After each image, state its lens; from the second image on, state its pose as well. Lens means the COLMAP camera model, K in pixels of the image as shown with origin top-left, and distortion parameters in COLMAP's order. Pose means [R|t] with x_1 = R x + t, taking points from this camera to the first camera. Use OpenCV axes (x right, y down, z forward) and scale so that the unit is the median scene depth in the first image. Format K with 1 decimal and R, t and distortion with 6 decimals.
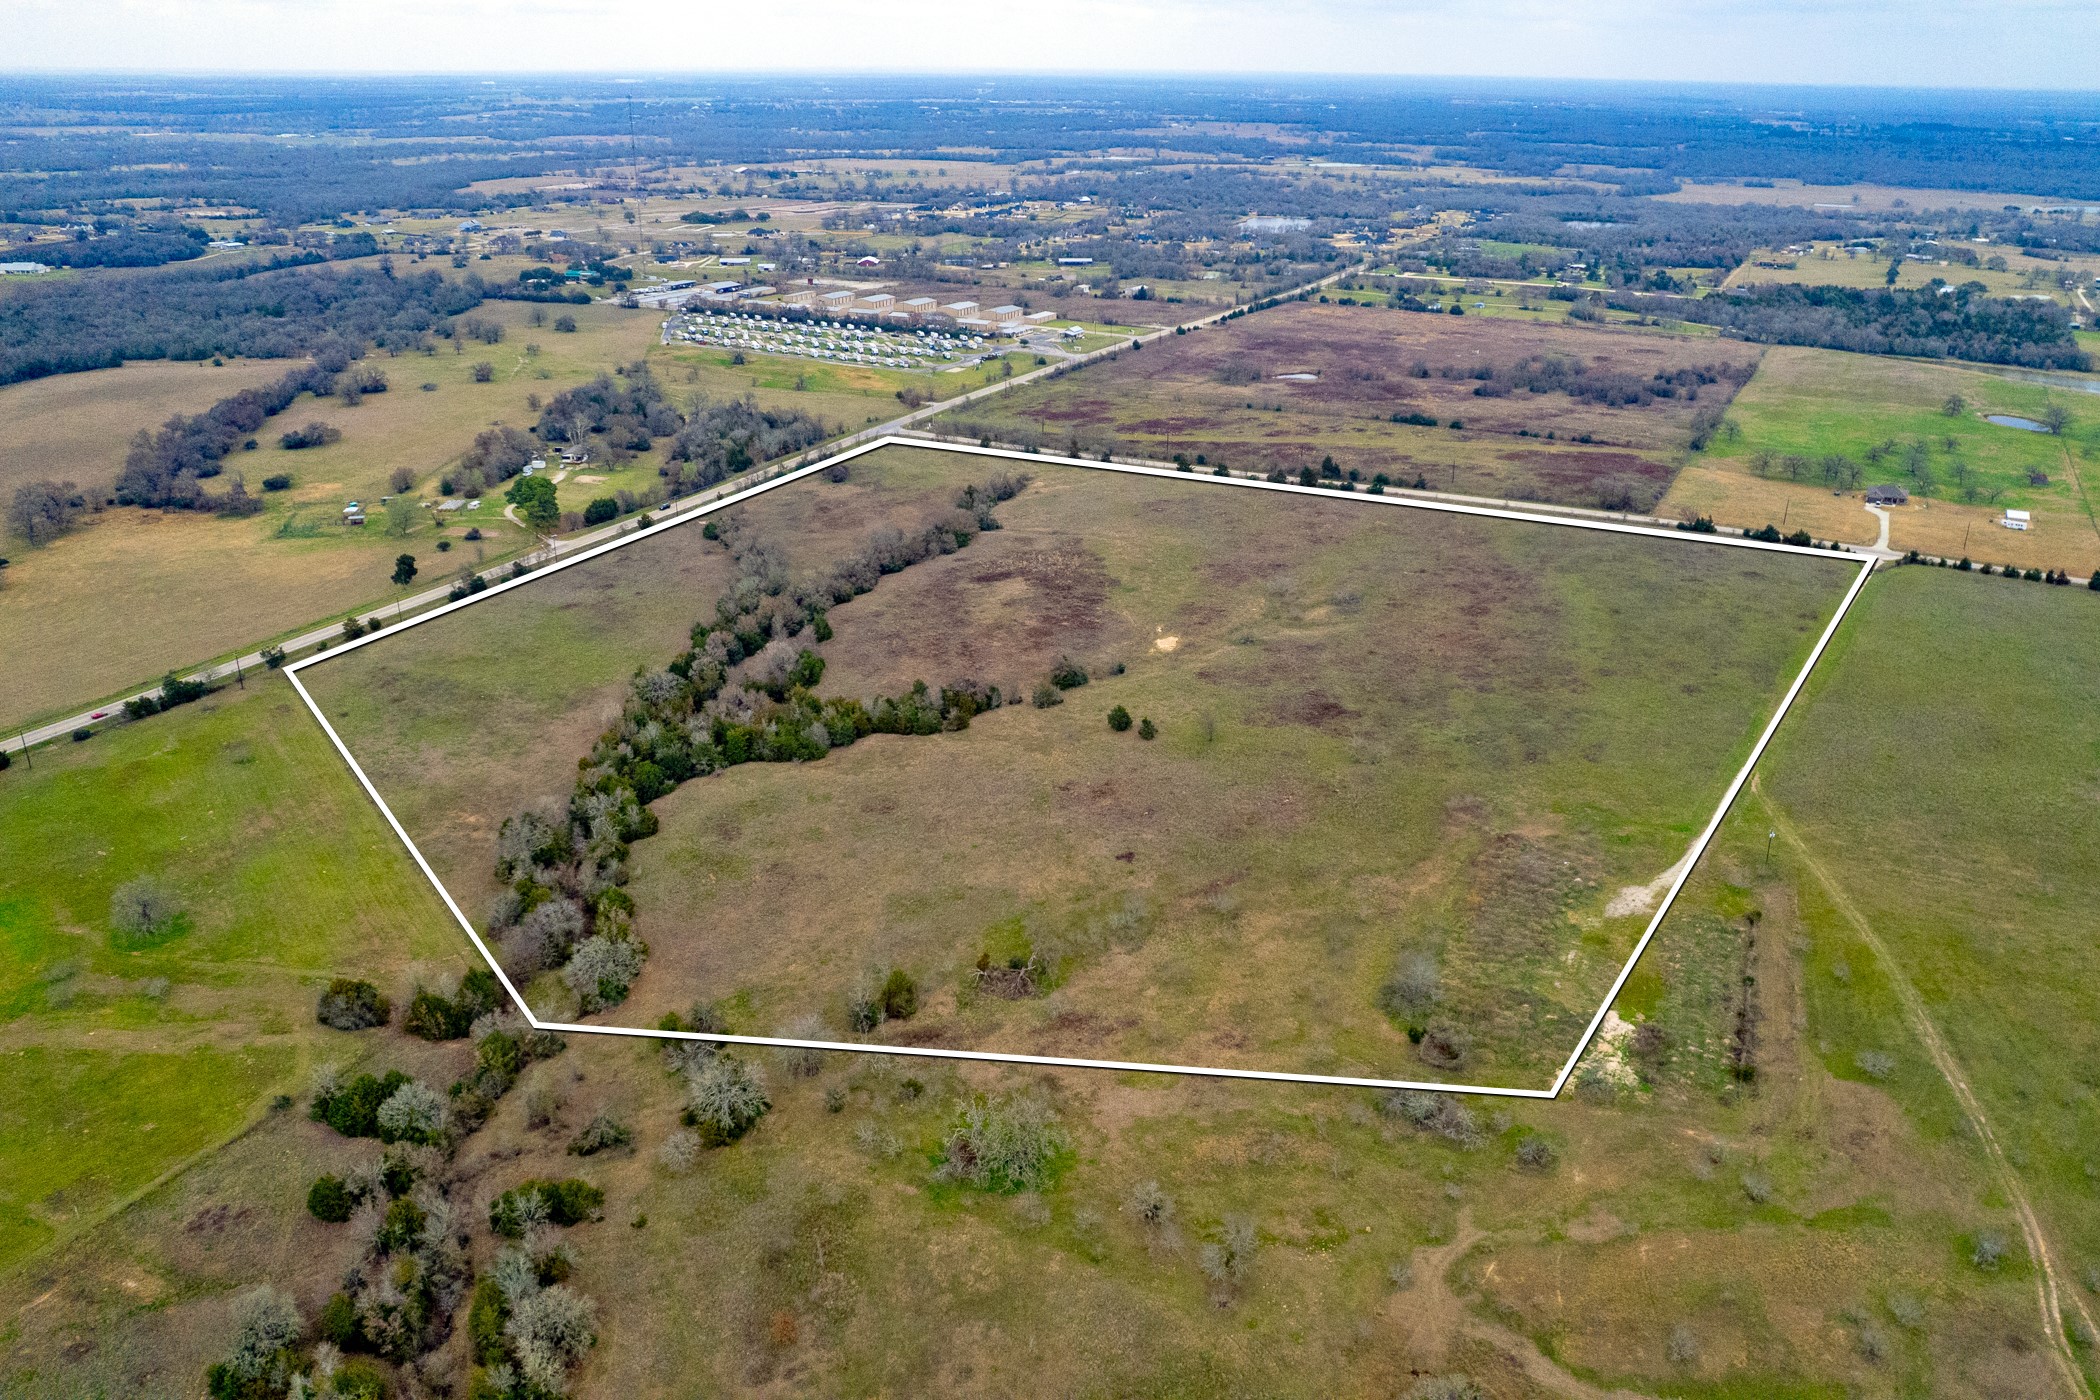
lens RADIAL K [[1597.8, 0, 1097.8], [0, 1597.8, 705.5], [0, 0, 1]] dist [-0.076088, 0.050678]
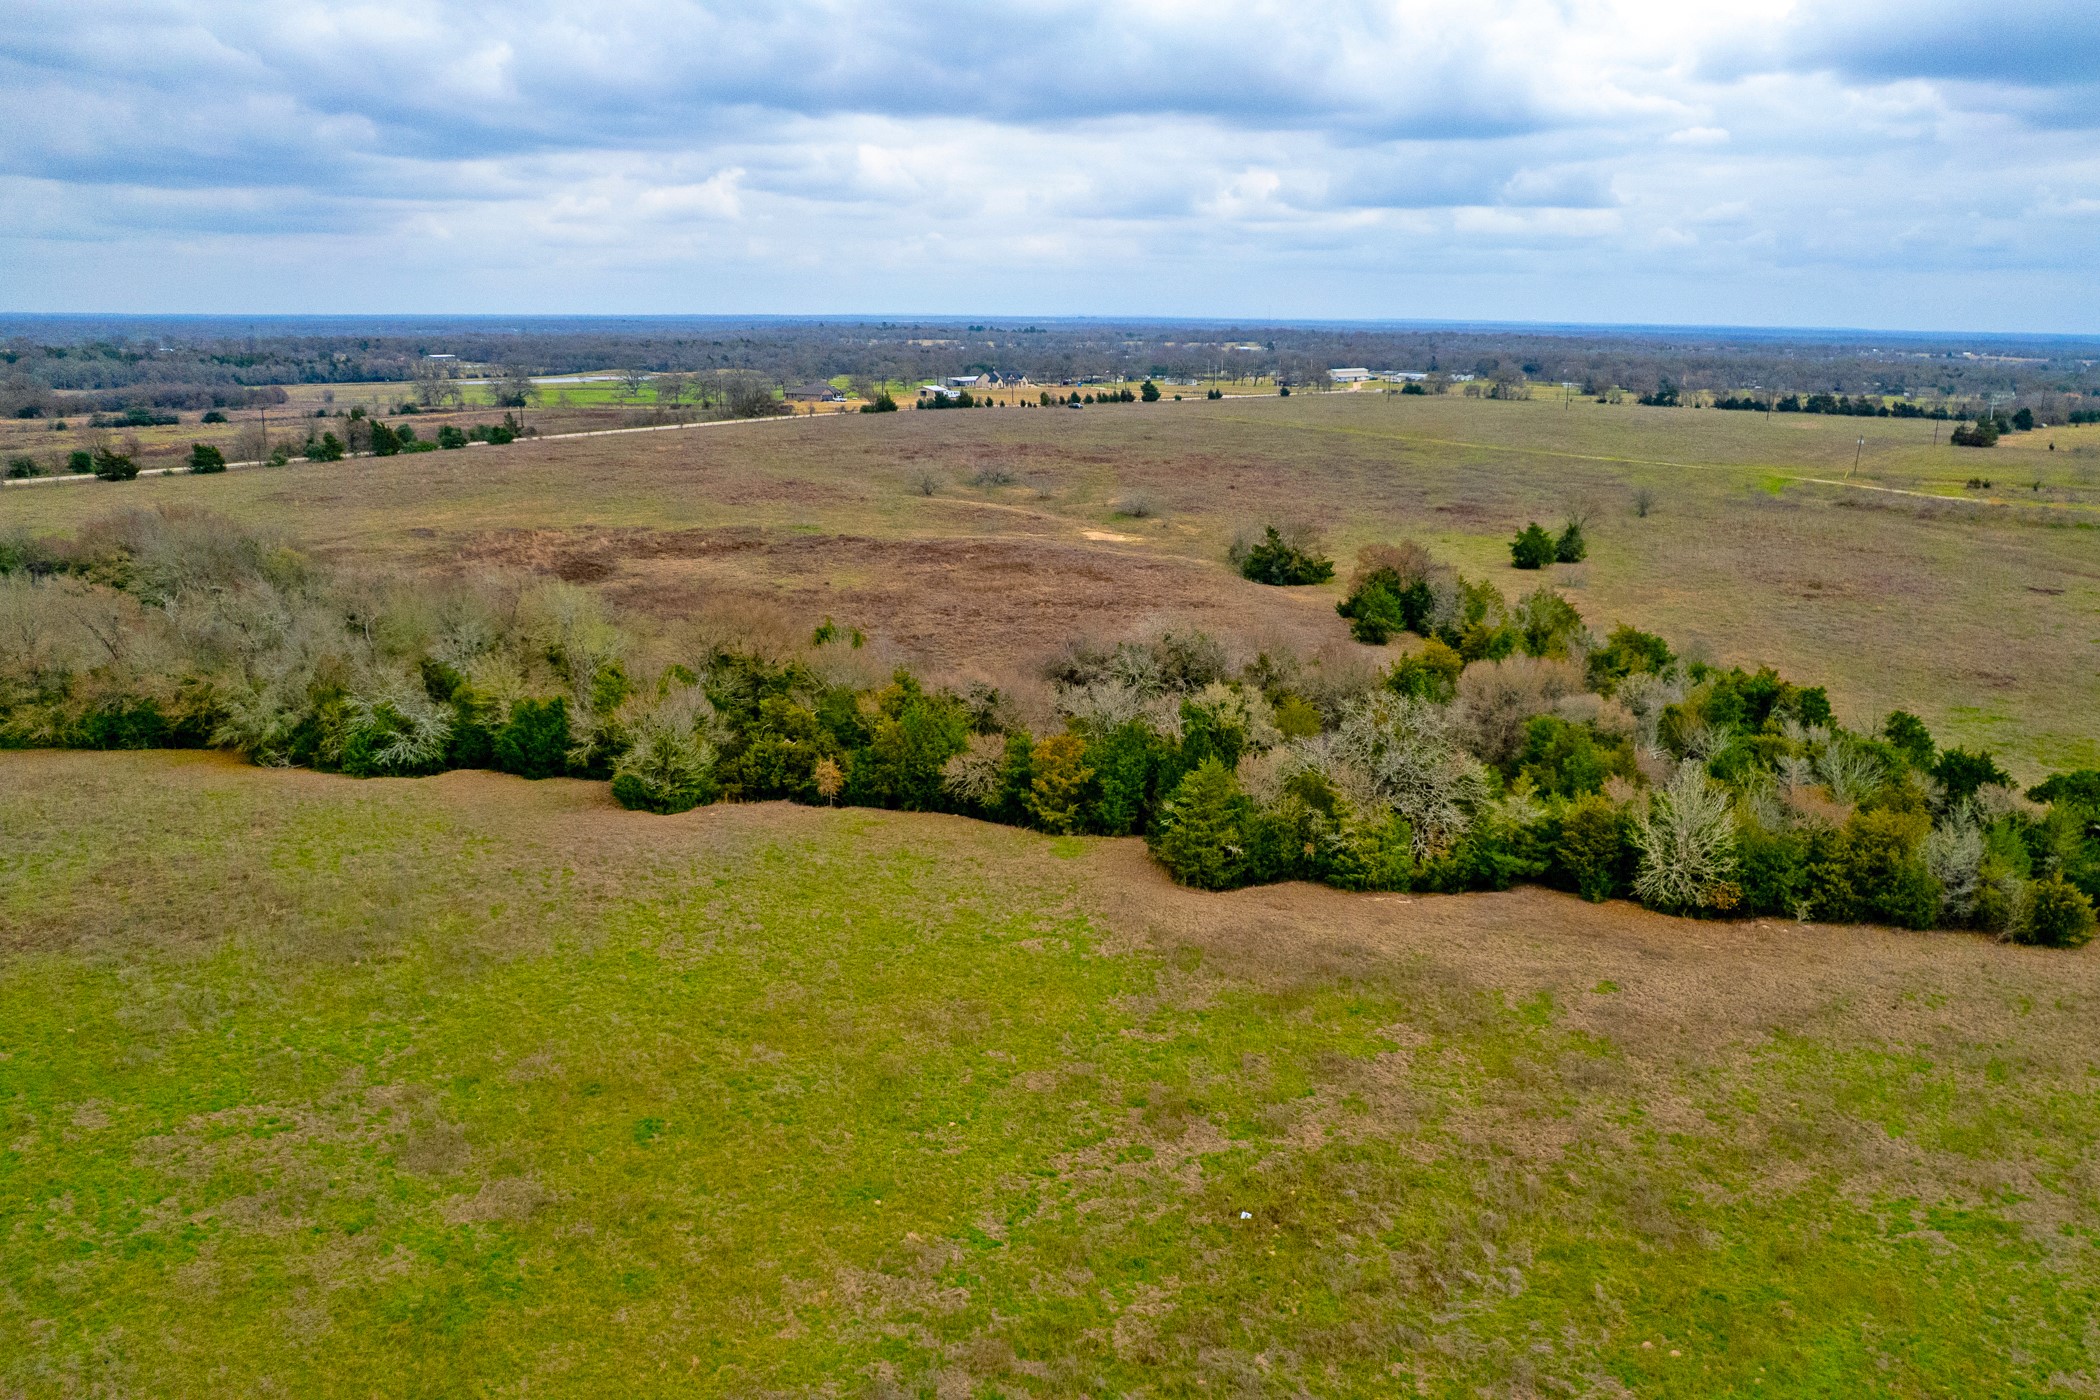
lens RADIAL K [[1601.6, 0, 1154.2], [0, 1601.6, 698.9], [0, 0, 1]] dist [-0.084788, 0.072552]
pose [[0.165525, -0.238663, 0.956891, -0.506355], [0.364951, 0.916219, 0.165389, -0.076624], [-0.916194, 0.321843, 0.238758, 0.927690]]
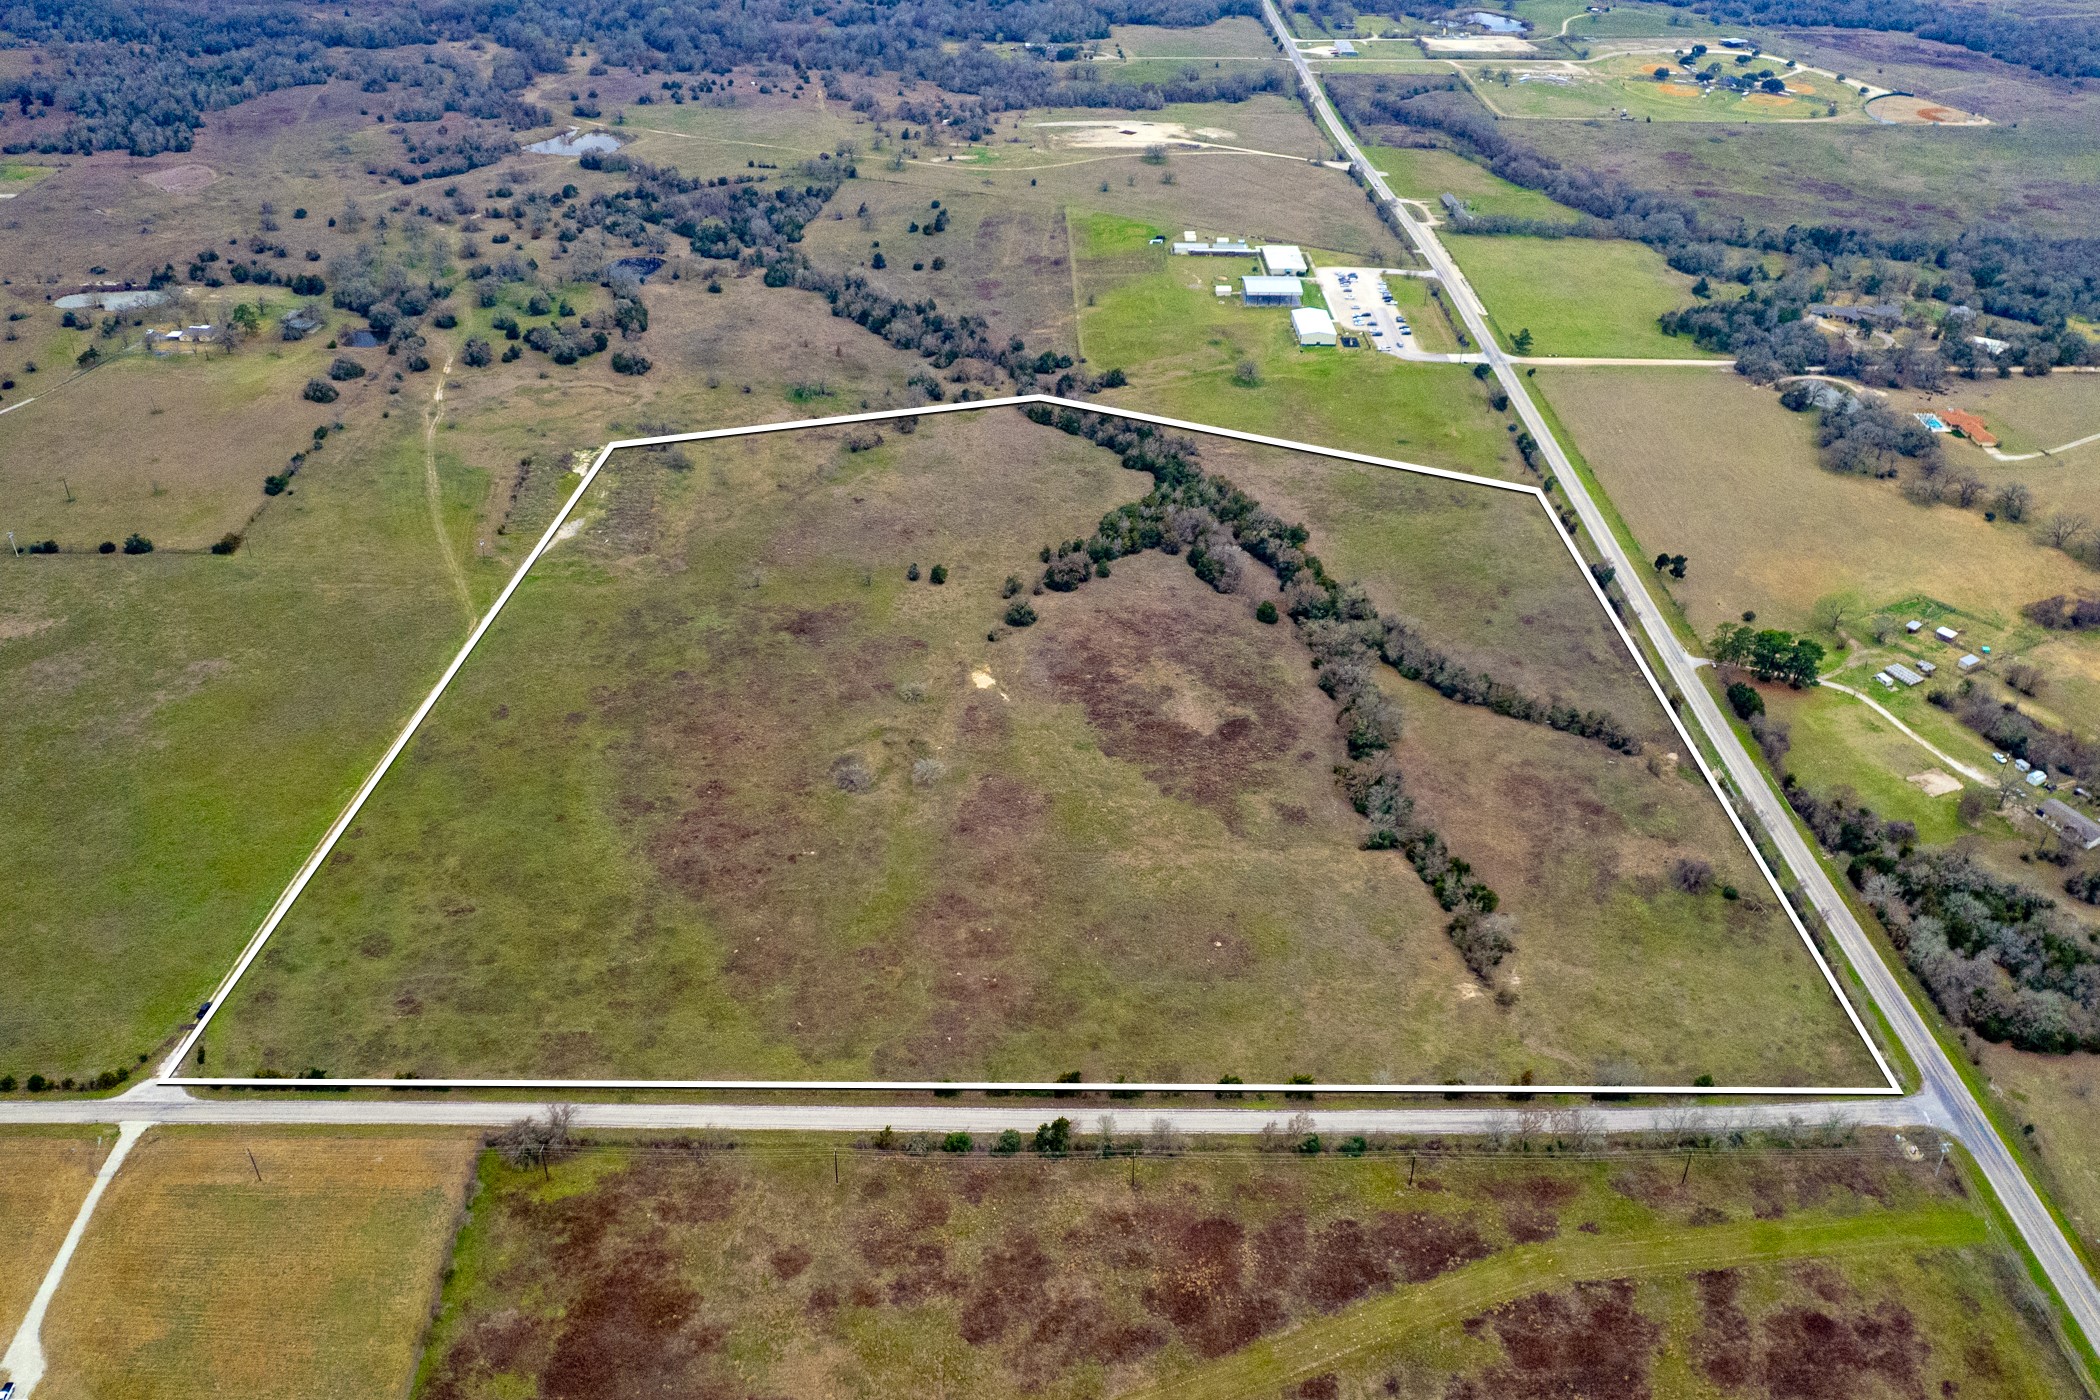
lens RADIAL K [[1746.8, 0, 1050.0], [0, 1746.8, 700.0], [0, 0, 1]] dist [-0.059357, 0.010021]
pose [[-0.881536, 0.240546, -0.406241, 0.509498], [-0.200393, 0.588466, 0.783295, -1.010923], [0.427477, 0.771910, -0.470550, 1.671284]]
